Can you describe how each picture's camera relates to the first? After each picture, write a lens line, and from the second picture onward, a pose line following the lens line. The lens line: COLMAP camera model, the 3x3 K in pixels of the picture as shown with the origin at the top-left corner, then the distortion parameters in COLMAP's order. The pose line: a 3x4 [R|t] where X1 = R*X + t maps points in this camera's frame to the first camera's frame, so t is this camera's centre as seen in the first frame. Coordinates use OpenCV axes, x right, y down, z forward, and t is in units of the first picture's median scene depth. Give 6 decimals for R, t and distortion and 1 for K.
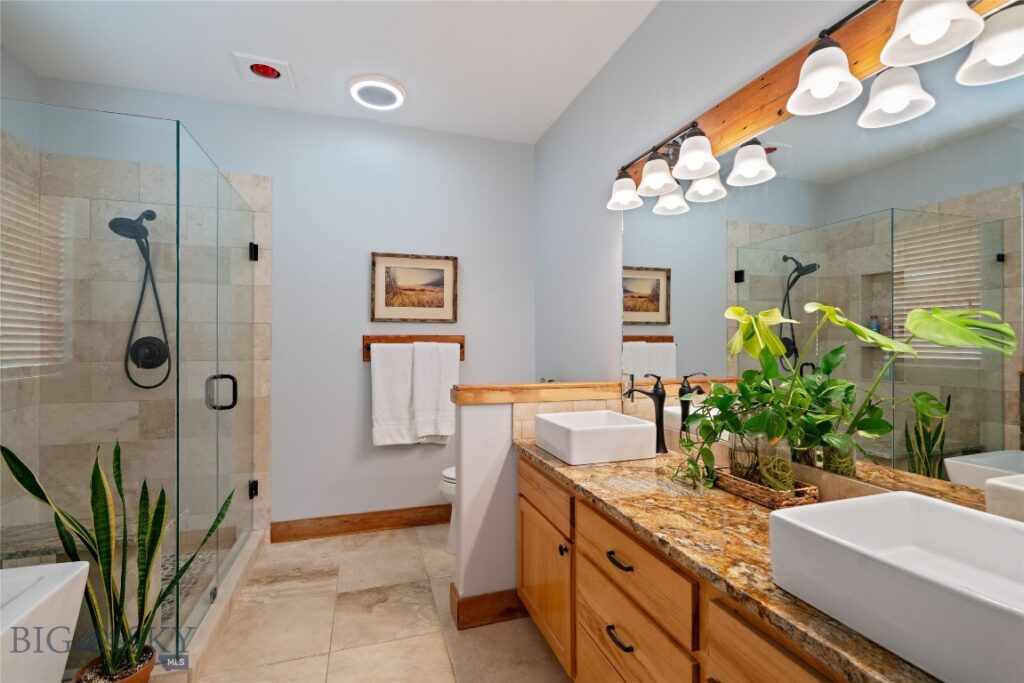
lens RADIAL K [[463.9, 0, 510.9], [0, 463.9, 336.8], [0, 0, 1]] dist [-0.001033, -0.000196]
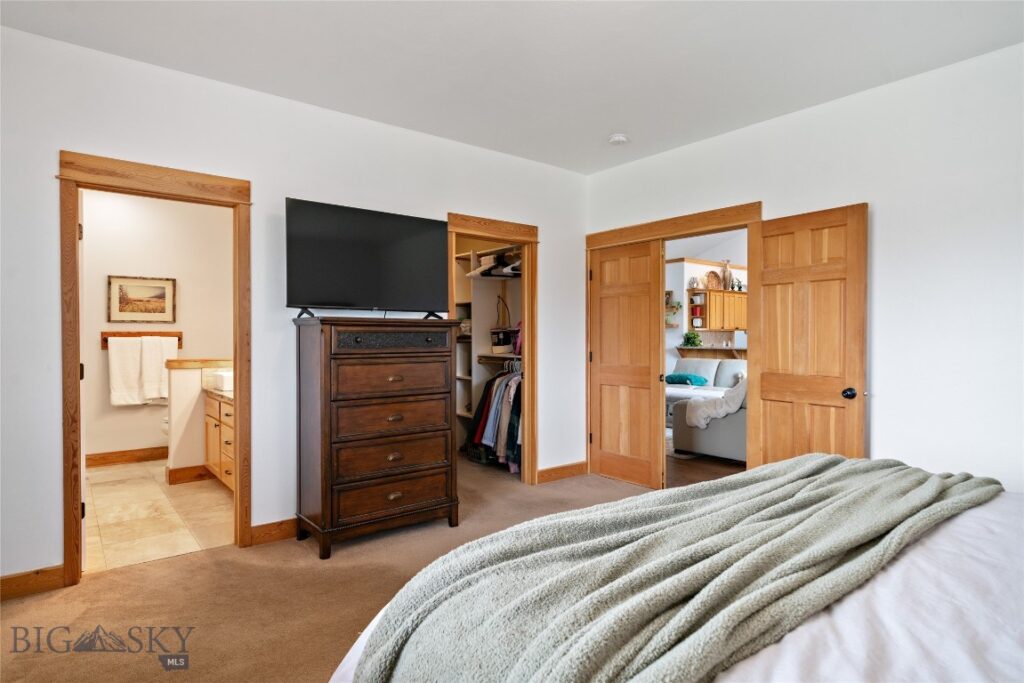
lens RADIAL K [[580.7, 0, 514.1], [0, 580.7, 339.5], [0, 0, 1]] dist [0.004630, -0.000398]
pose [[0.936521, -0.004745, 0.350579, 0.254893], [-0.000905, 0.999872, 0.015951, -0.009322], [-0.350610, -0.015256, 0.936397, -1.167206]]
